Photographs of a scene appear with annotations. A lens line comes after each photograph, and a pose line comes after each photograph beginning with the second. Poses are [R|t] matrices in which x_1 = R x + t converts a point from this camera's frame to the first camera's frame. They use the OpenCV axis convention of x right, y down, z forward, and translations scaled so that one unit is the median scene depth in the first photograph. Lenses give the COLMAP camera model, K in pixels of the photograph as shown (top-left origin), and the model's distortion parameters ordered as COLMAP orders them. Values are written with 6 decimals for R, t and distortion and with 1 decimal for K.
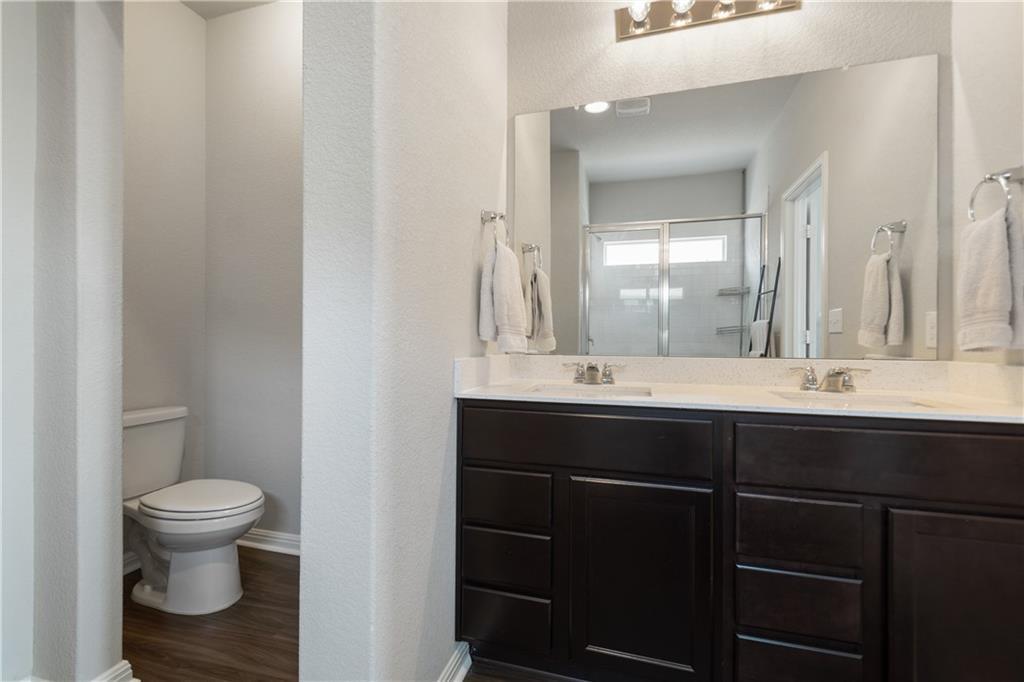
lens RADIAL K [[469.0, 0, 517.2], [0, 469.0, 340.7], [0, 0, 1]] dist [0.001550, -0.000323]
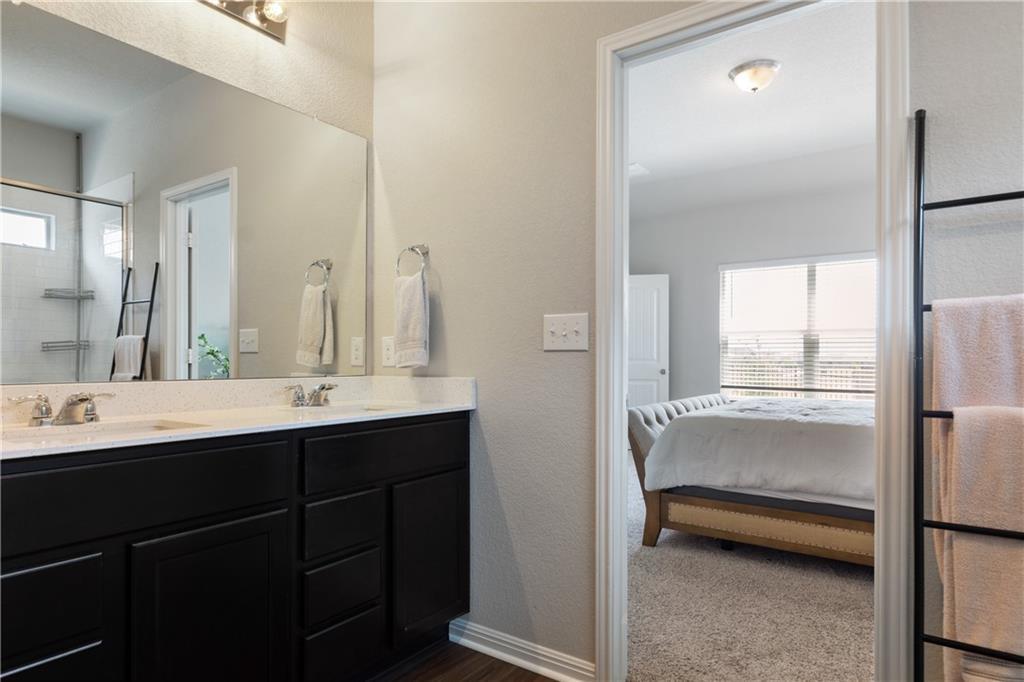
lens RADIAL K [[576.7, 0, 512.4], [0, 576.7, 361.4], [0, 0, 1]] dist [-0.003682, -0.000052]
pose [[0.305077, -0.004591, 0.952317, -0.287331], [0.001132, 0.999989, 0.004459, -0.002084], [-0.952327, -0.000283, 0.305079, 0.074573]]
